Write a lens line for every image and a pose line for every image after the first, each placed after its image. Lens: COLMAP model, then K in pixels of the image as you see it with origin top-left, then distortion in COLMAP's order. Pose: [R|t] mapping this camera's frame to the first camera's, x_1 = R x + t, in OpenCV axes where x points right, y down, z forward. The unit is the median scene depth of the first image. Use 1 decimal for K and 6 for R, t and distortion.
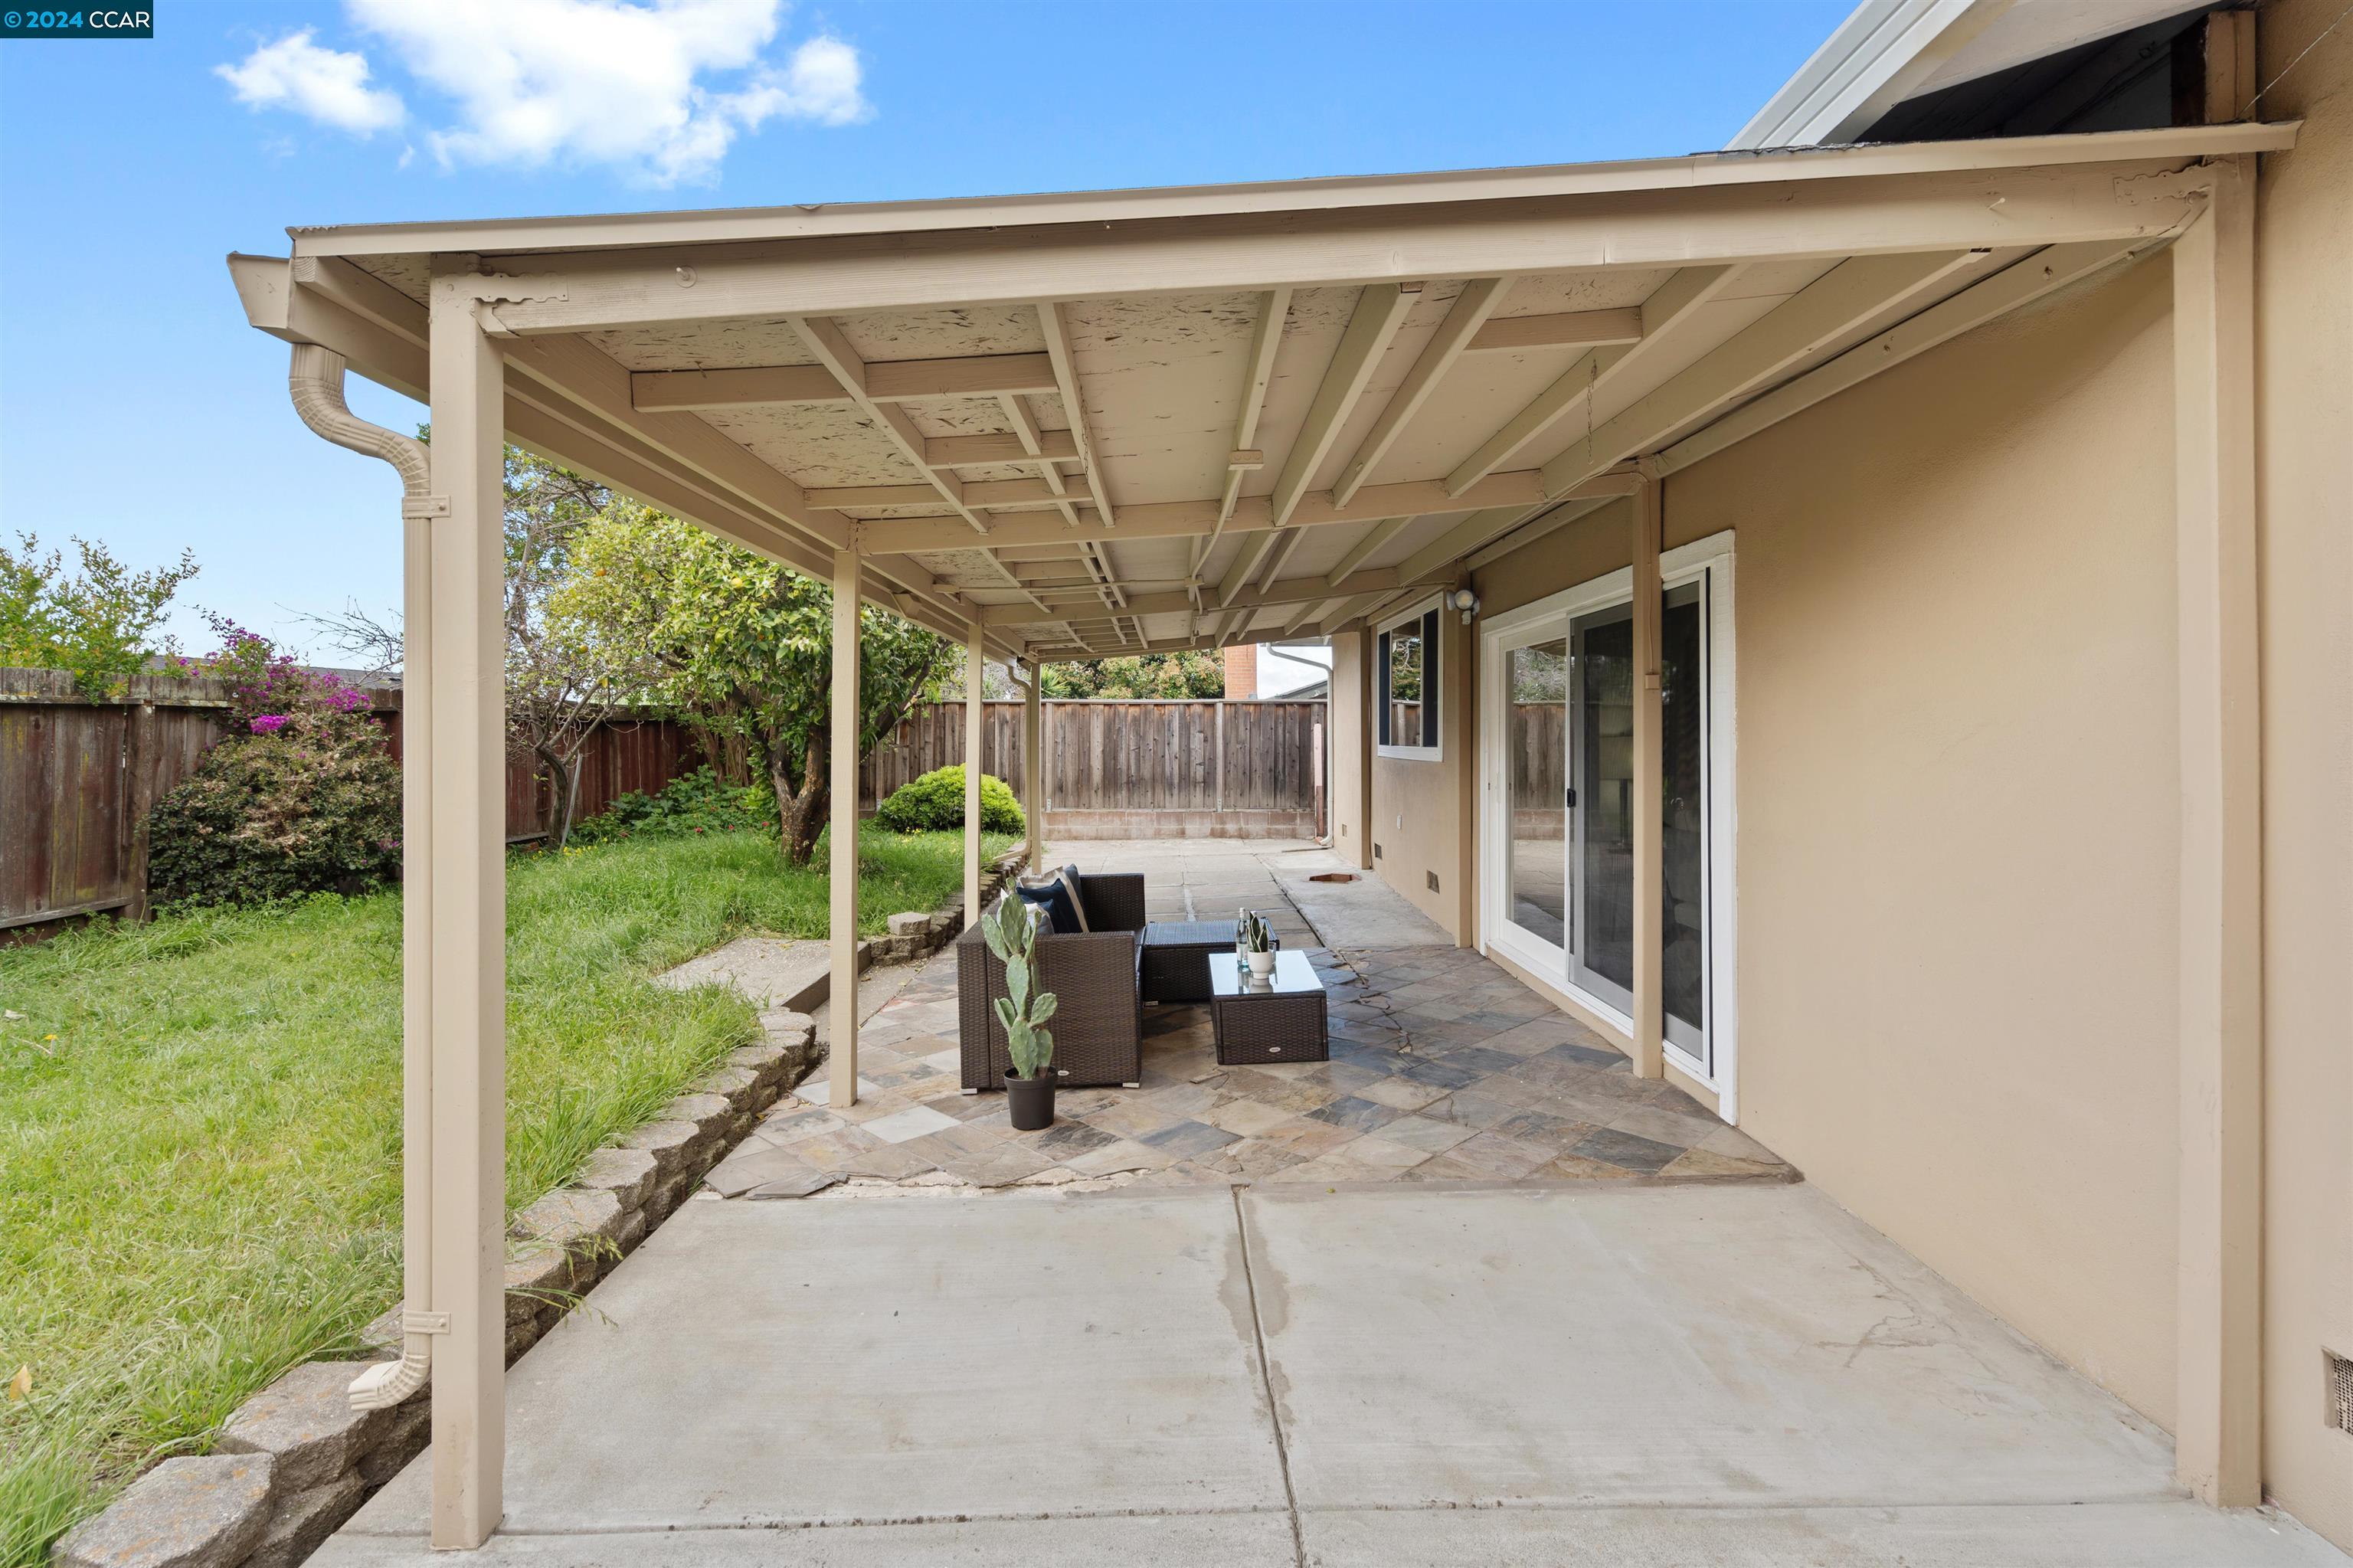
lens RADIAL K [[1085.5, 0, 1169.3], [0, 1085.5, 735.5], [0, 0, 1]] dist [0.000998, 0.000107]
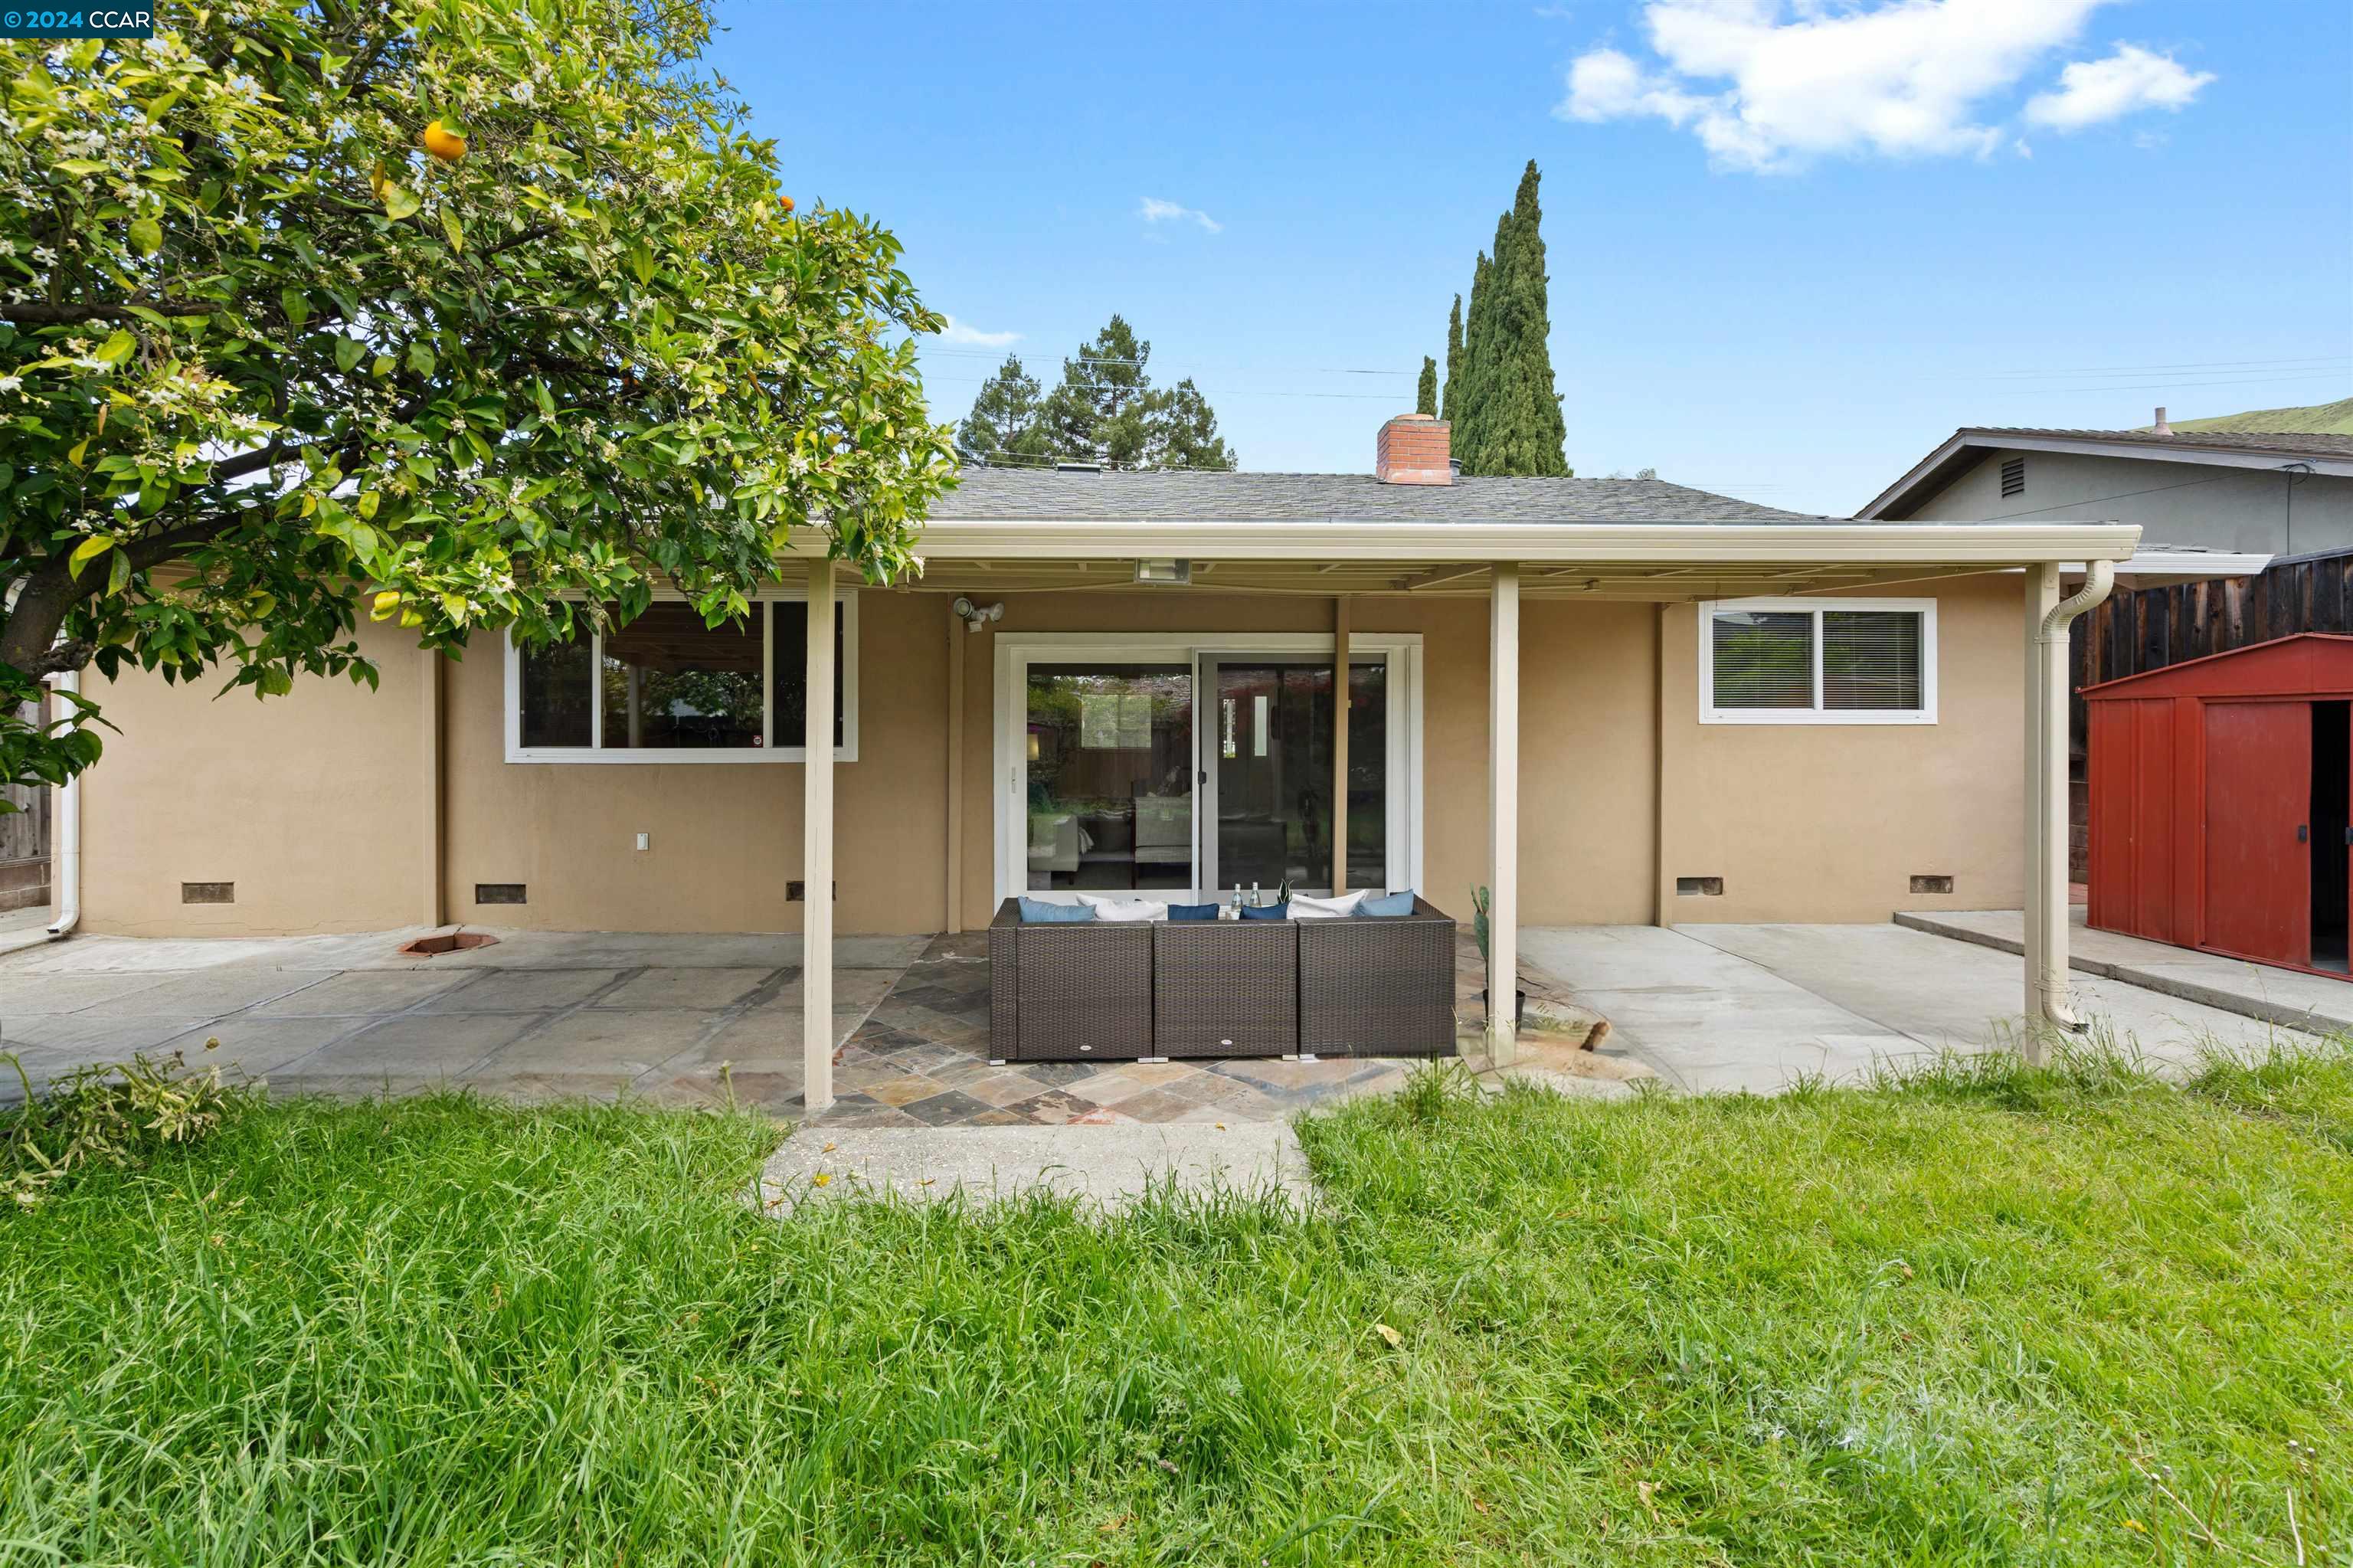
lens RADIAL K [[1085.5, 0, 1169.3], [0, 1085.5, 735.5], [0, 0, 1]] dist [0.000998, 0.000107]
pose [[-0.051792, -0.002379, 0.998655, -0.799554], [0.001061, 0.999996, 0.002438, -0.001275], [-0.998657, 0.001186, -0.051789, 0.833090]]
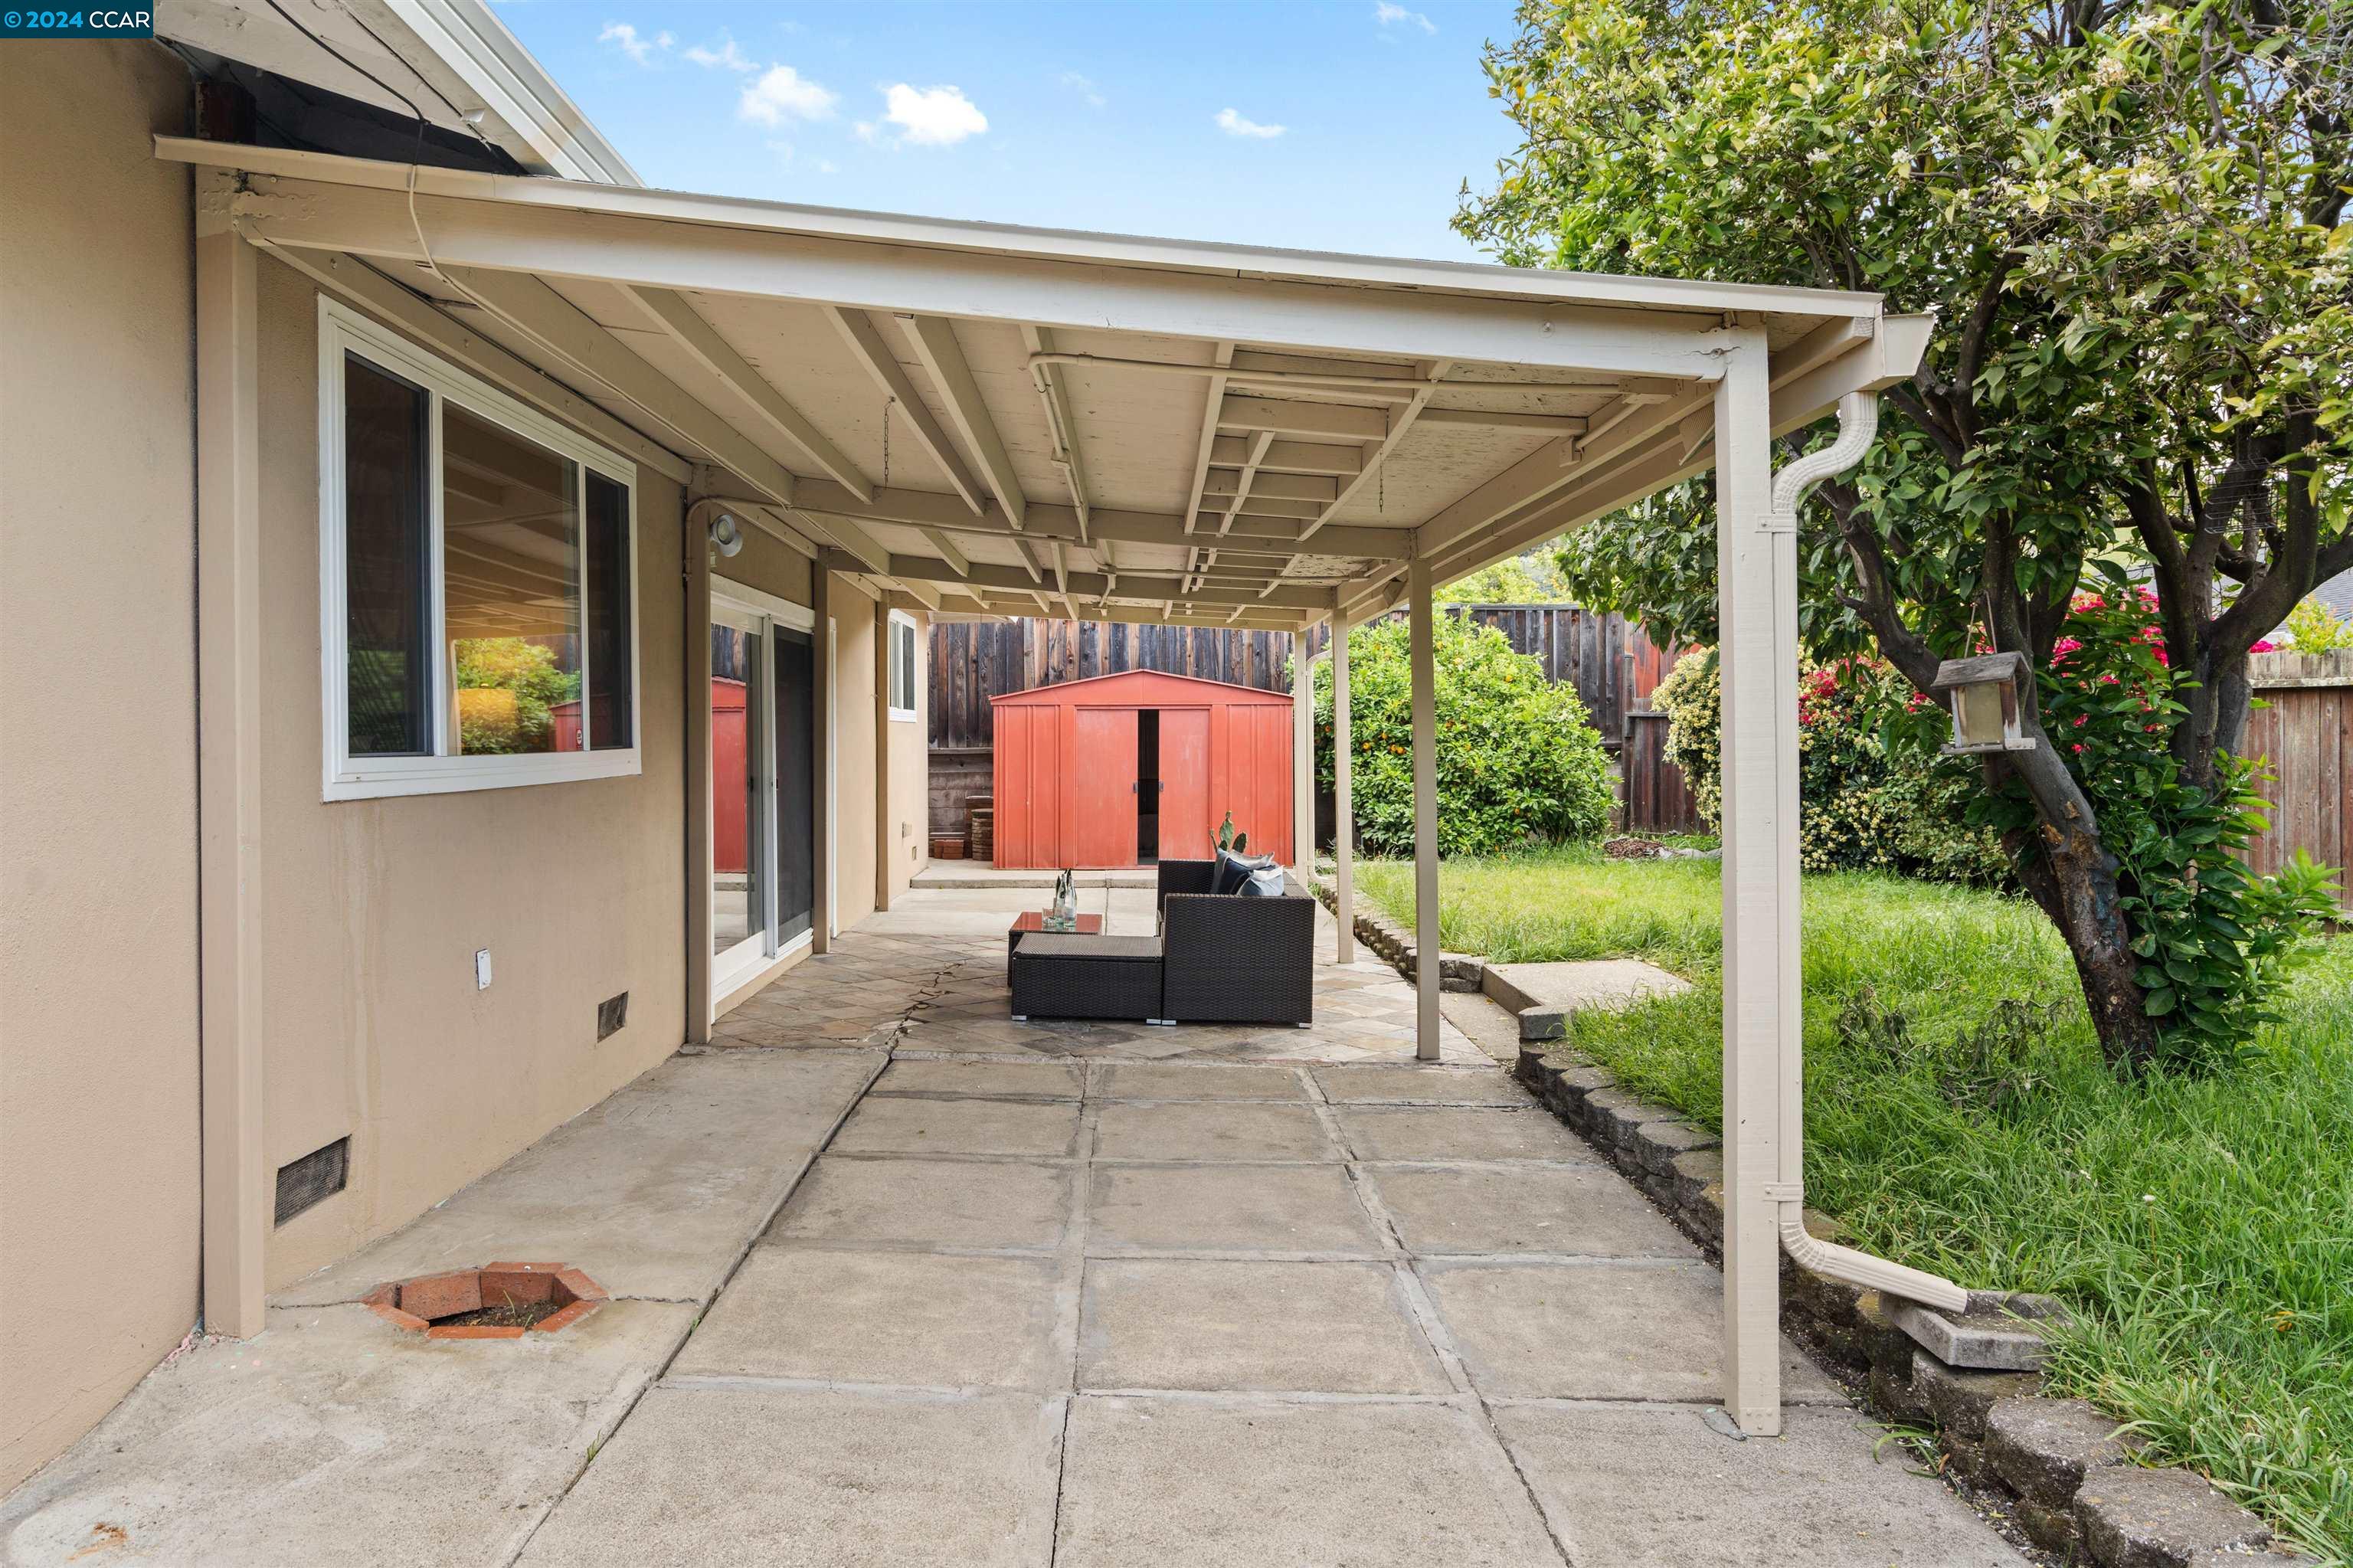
lens RADIAL K [[1537.2, 0, 1165.9], [0, 1537.2, 737.5], [0, 0, 1]] dist [0.008787, 0.004318]
pose [[-0.999469, 0.005804, -0.032054, 0.009478], [0.005696, 0.999978, 0.003461, 0.005281], [0.032073, 0.003277, -0.999480, 1.939785]]
